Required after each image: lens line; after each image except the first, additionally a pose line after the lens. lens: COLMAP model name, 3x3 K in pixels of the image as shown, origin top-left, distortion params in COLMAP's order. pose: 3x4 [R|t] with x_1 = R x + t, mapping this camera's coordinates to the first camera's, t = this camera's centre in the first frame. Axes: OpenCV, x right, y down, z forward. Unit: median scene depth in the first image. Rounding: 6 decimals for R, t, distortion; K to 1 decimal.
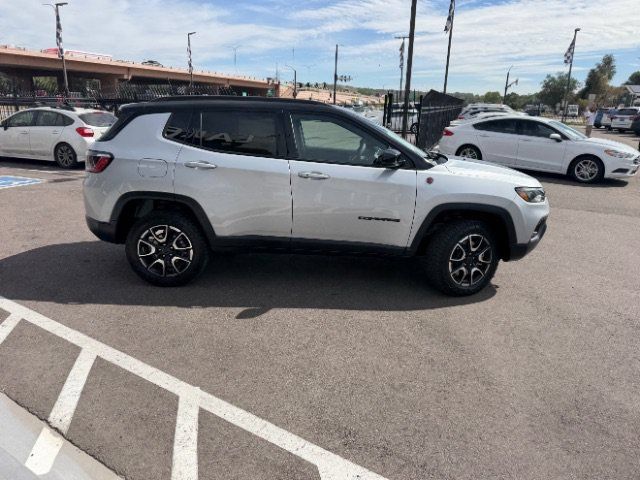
lens RADIAL K [[452.4, 0, 317.3], [0, 452.4, 237.3], [0, 0, 1]] dist [0.023941, -0.030804]
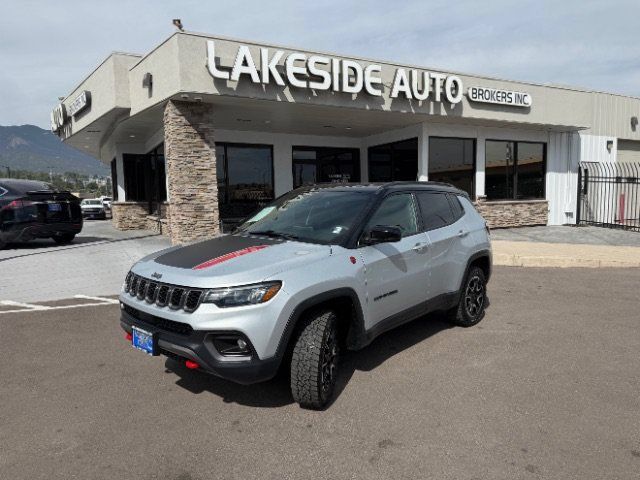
lens RADIAL K [[452.4, 0, 325.5], [0, 452.4, 243.2], [0, 0, 1]] dist [0.023941, -0.030804]
pose [[-0.660756, 0.058357, -0.748329, 0.933409], [-0.218792, 0.938704, 0.266392, -0.489404], [0.718005, 0.339749, -0.607486, 1.851981]]
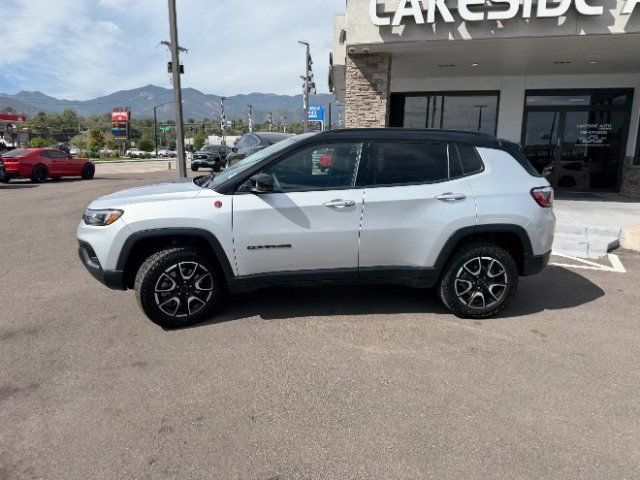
lens RADIAL K [[452.4, 0, 314.1], [0, 452.4, 238.8], [0, 0, 1]] dist [0.023941, -0.030804]
pose [[-0.992973, -0.021240, -0.116420, 0.150991], [-0.072608, 0.886179, 0.457618, -0.605386], [0.093449, 0.462856, -0.881494, 2.220528]]
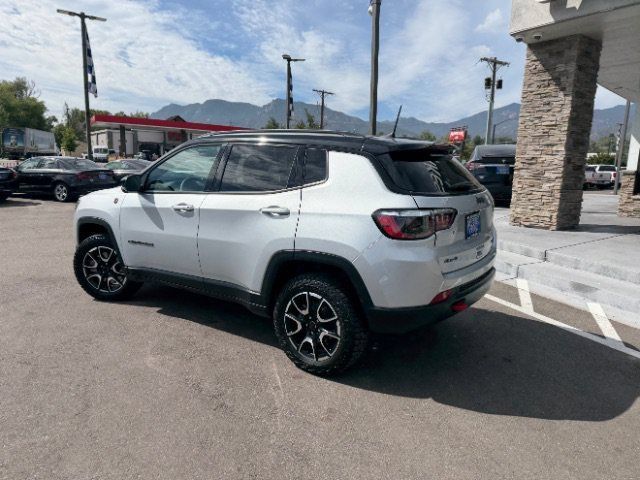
lens RADIAL K [[452.4, 0, 315.7], [0, 452.4, 243.3], [0, 0, 1]] dist [0.023941, -0.030804]
pose [[-0.812467, -0.150828, 0.563159, -0.753069], [0.118953, 0.902749, 0.413393, -0.528640], [-0.570742, 0.402858, -0.715513, 1.900271]]
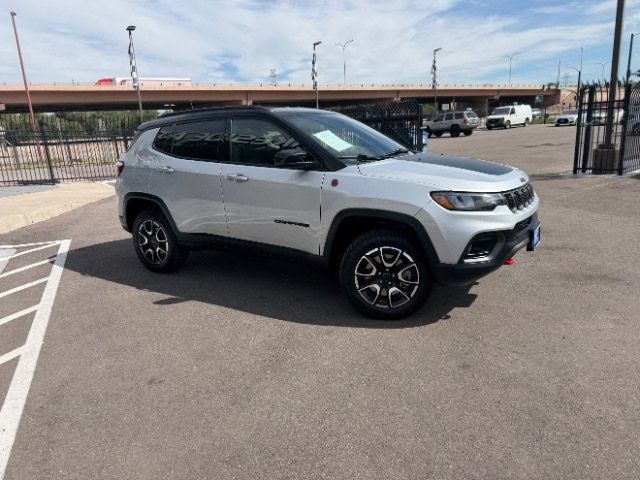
lens RADIAL K [[452.4, 0, 315.8], [0, 452.4, 237.3], [0, 0, 1]] dist [0.023941, -0.030804]
pose [[0.836642, 0.061303, -0.544309, 0.683578], [-0.079427, 0.996792, -0.009822, -0.005304], [0.541961, 0.051450, 0.838827, 0.223543]]
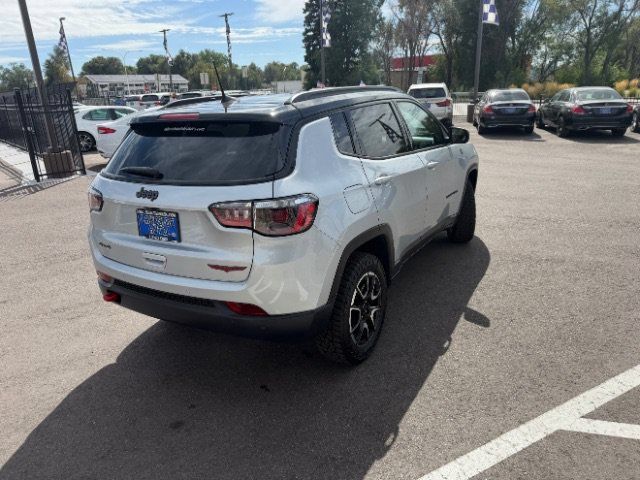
lens RADIAL K [[452.4, 0, 318.2], [0, 452.4, 240.8], [0, 0, 1]] dist [0.023941, -0.030804]
pose [[0.500957, -0.316763, 0.805421, -0.914967], [0.296831, 0.937053, 0.183909, -0.224491], [-0.812978, 0.146943, 0.563448, 0.645689]]
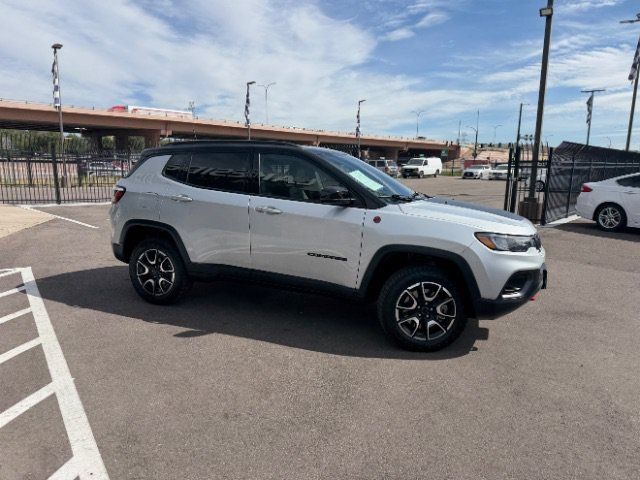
lens RADIAL K [[452.4, 0, 316.2], [0, 452.4, 244.0], [0, 0, 1]] dist [0.023941, -0.030804]
pose [[0.924027, 0.058972, -0.377751, 0.470210], [-0.102359, 0.990122, -0.095813, 0.027445], [0.368369, 0.127200, 0.920936, 0.085611]]
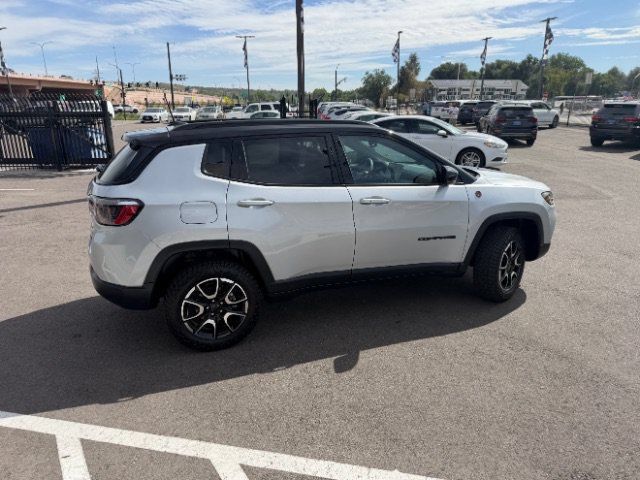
lens RADIAL K [[452.4, 0, 317.6], [0, 452.4, 237.1], [0, 0, 1]] dist [0.023941, -0.030804]
pose [[0.938352, -0.127358, 0.321364, -0.410714], [0.126093, 0.991707, 0.024840, -0.097043], [-0.321863, 0.017213, 0.946630, 0.150212]]
